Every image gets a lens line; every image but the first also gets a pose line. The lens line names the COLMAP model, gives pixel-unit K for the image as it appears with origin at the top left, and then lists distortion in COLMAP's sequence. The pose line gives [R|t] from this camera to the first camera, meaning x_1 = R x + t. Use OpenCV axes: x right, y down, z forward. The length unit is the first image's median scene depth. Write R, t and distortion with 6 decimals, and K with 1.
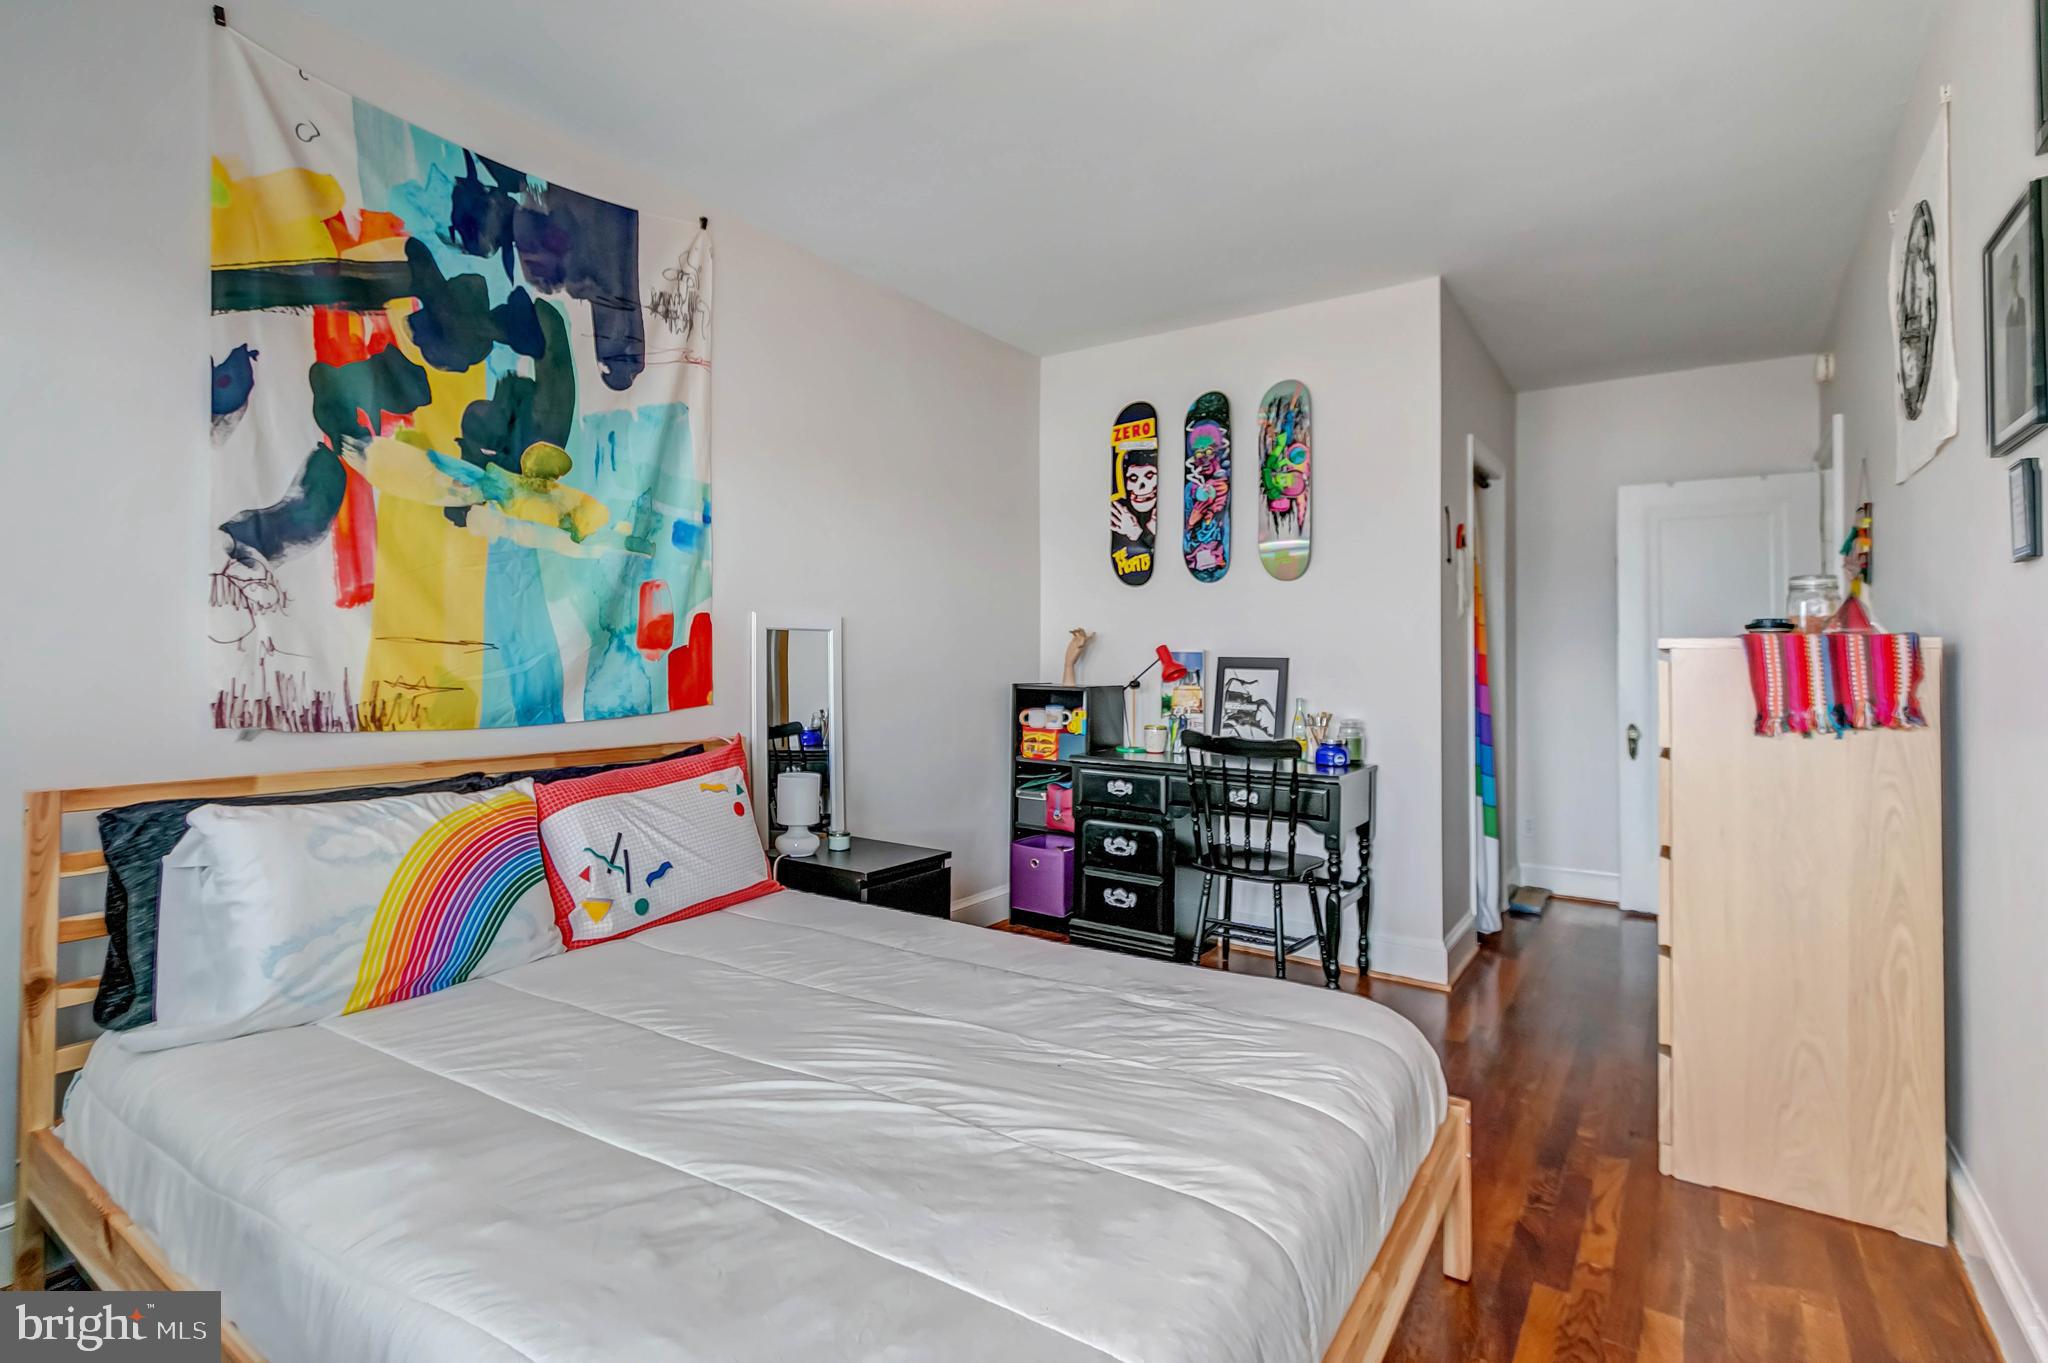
lens RADIAL K [[962.2, 0, 970.3], [0, 962.2, 647.1], [0, 0, 1]] dist [0.006646, -0.005173]
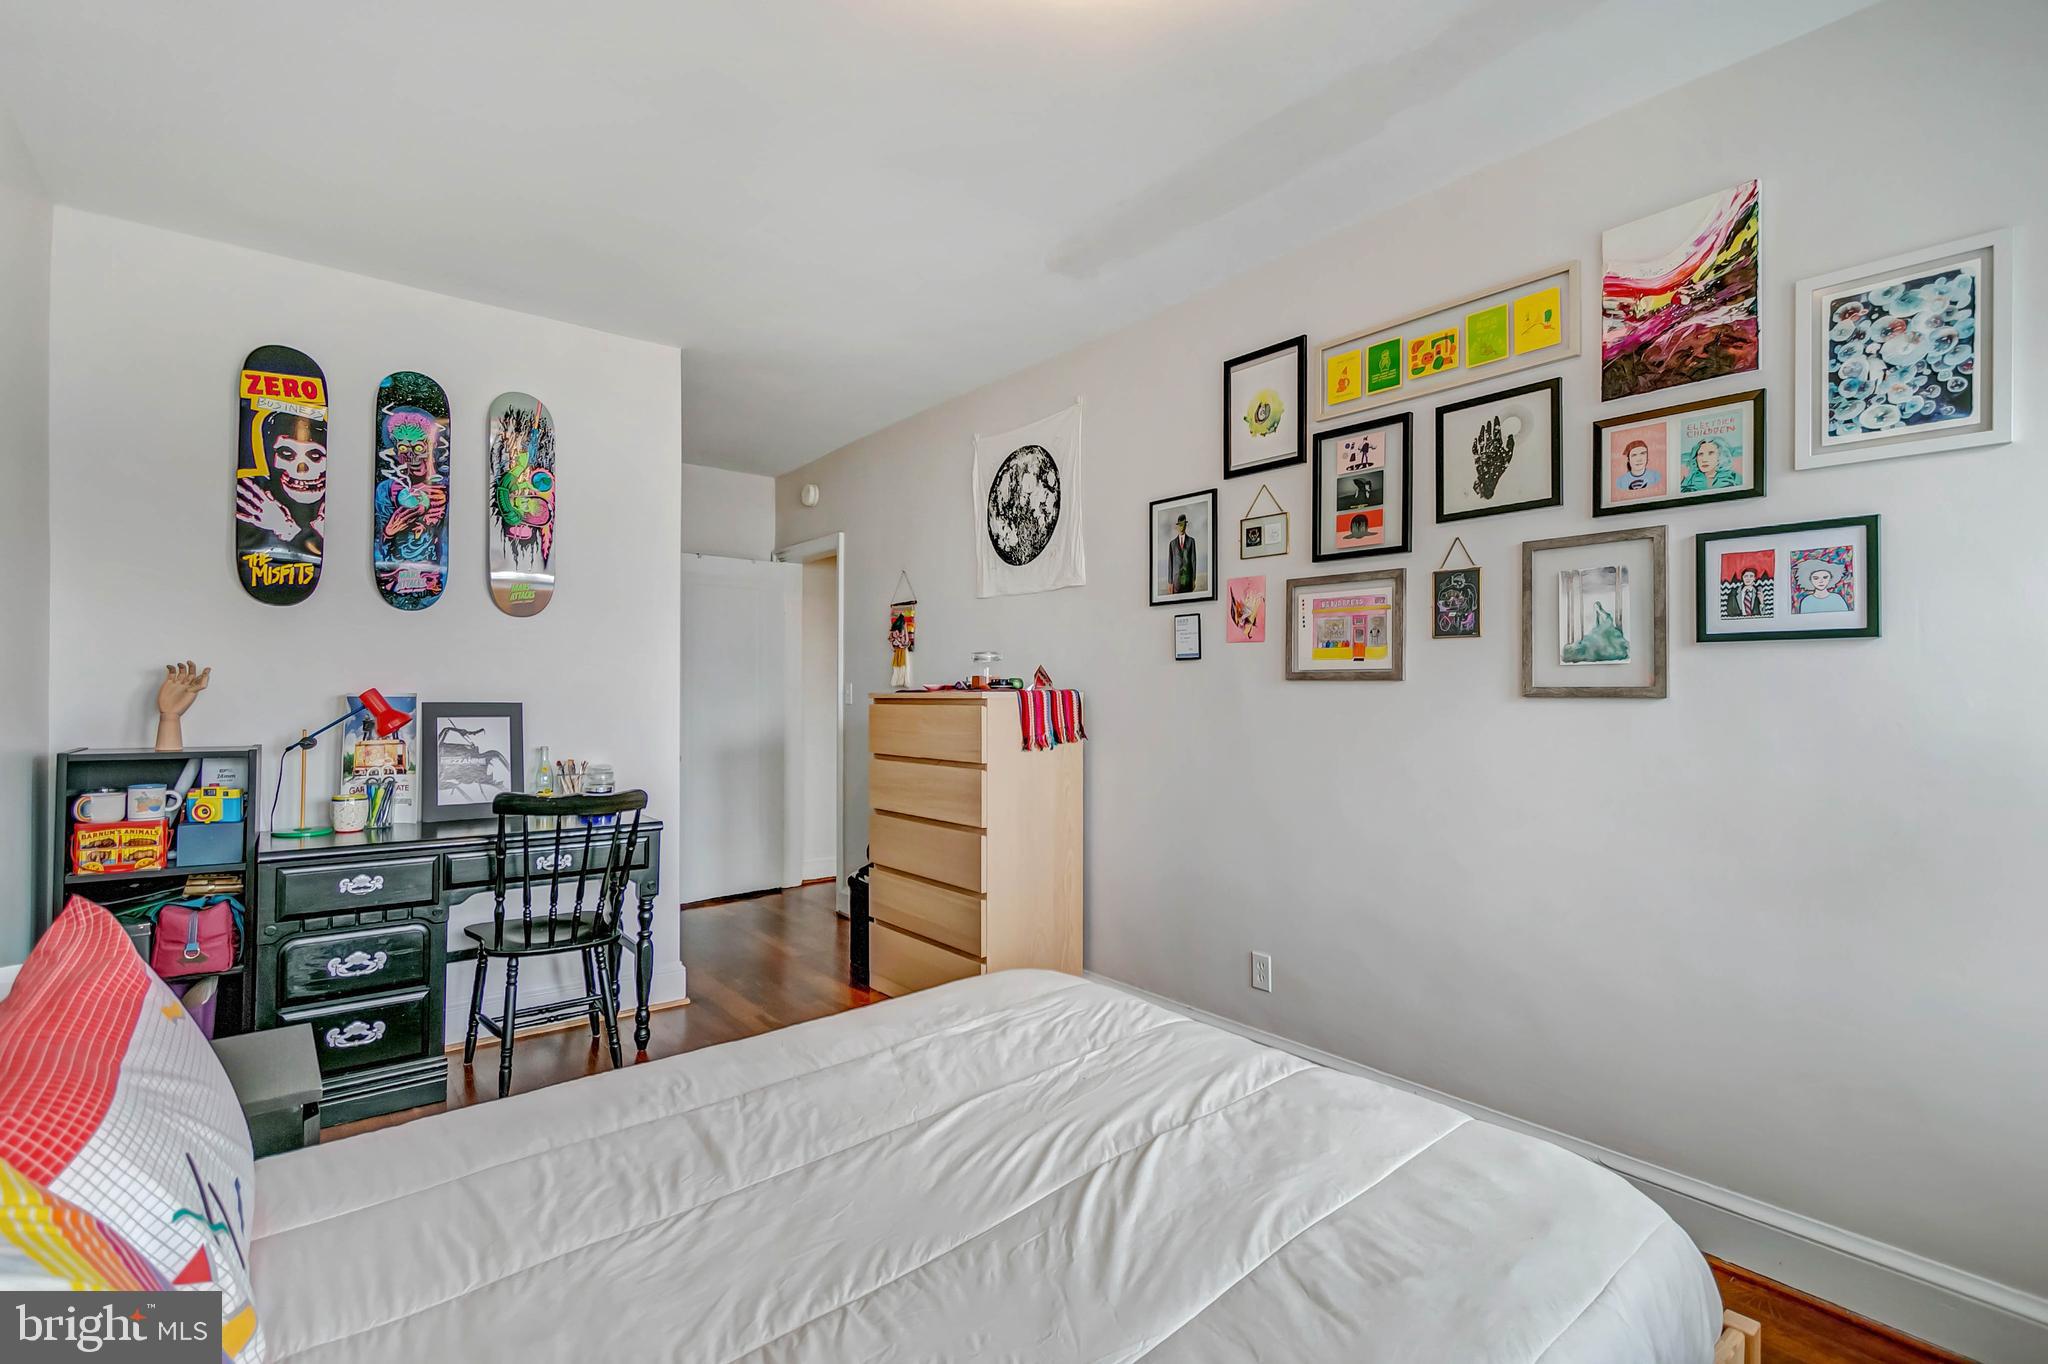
lens RADIAL K [[962.2, 0, 1020.4], [0, 962.2, 681.9], [0, 0, 1]] dist [0.006646, -0.005173]
pose [[0.254389, 0.002448, 0.967099, -0.795011], [-0.013084, 0.999914, 0.000911, -0.029104], [-0.967013, -0.012885, 0.254399, 0.603834]]
